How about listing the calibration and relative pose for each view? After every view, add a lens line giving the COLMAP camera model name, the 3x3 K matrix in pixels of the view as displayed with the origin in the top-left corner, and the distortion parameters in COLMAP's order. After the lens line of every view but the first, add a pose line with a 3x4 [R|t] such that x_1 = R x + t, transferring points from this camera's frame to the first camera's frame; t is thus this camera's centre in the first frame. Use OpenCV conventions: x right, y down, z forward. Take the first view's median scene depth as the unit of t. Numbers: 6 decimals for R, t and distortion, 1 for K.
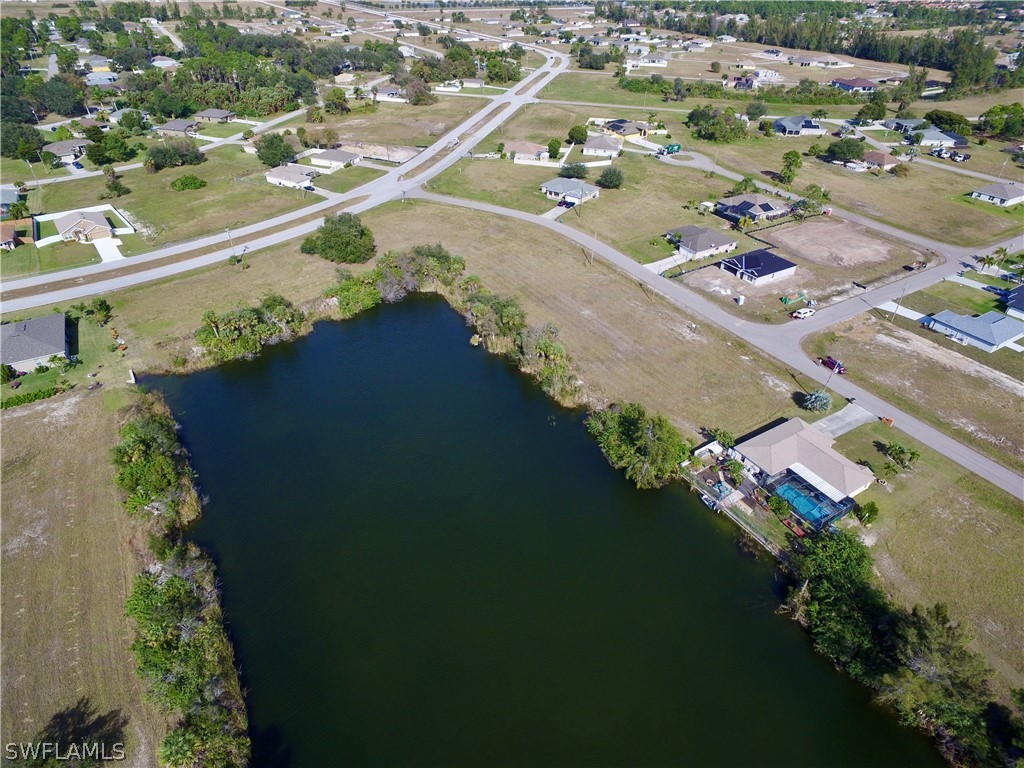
lens RADIAL K [[596.7, 0, 507.1], [0, 596.7, 388.8], [0, 0, 1]] dist [-0.013126, 0.012183]
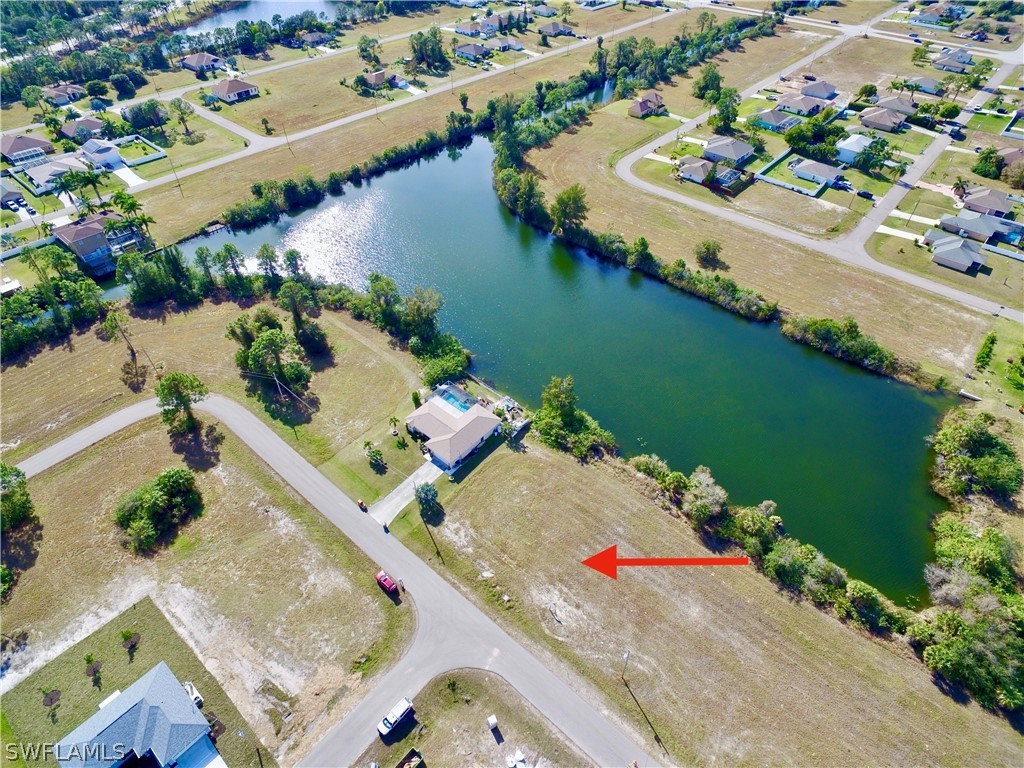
lens RADIAL K [[602.4, 0, 507.3], [0, 602.4, 383.4], [0, 0, 1]] dist [-0.005925, 0.001097]
pose [[-0.949400, 0.189949, -0.250119, 0.384280], [-0.211218, 0.203228, 0.956078, -0.670554], [0.232437, 0.960530, -0.152824, 0.629079]]
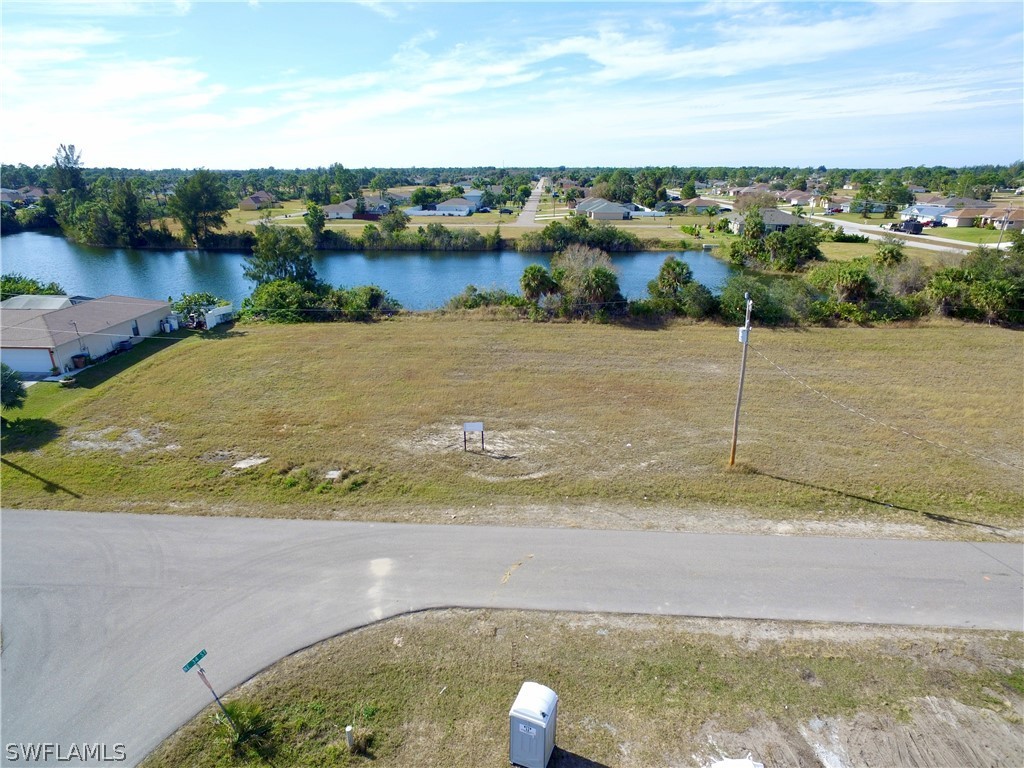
lens RADIAL K [[596.7, 0, 507.1], [0, 596.7, 388.8], [0, 0, 1]] dist [-0.013126, 0.012183]
pose [[-0.566291, 0.268788, -0.779146, 0.387185], [-0.493238, 0.646848, 0.581638, -0.213109], [0.660326, 0.713681, -0.233728, 0.804128]]
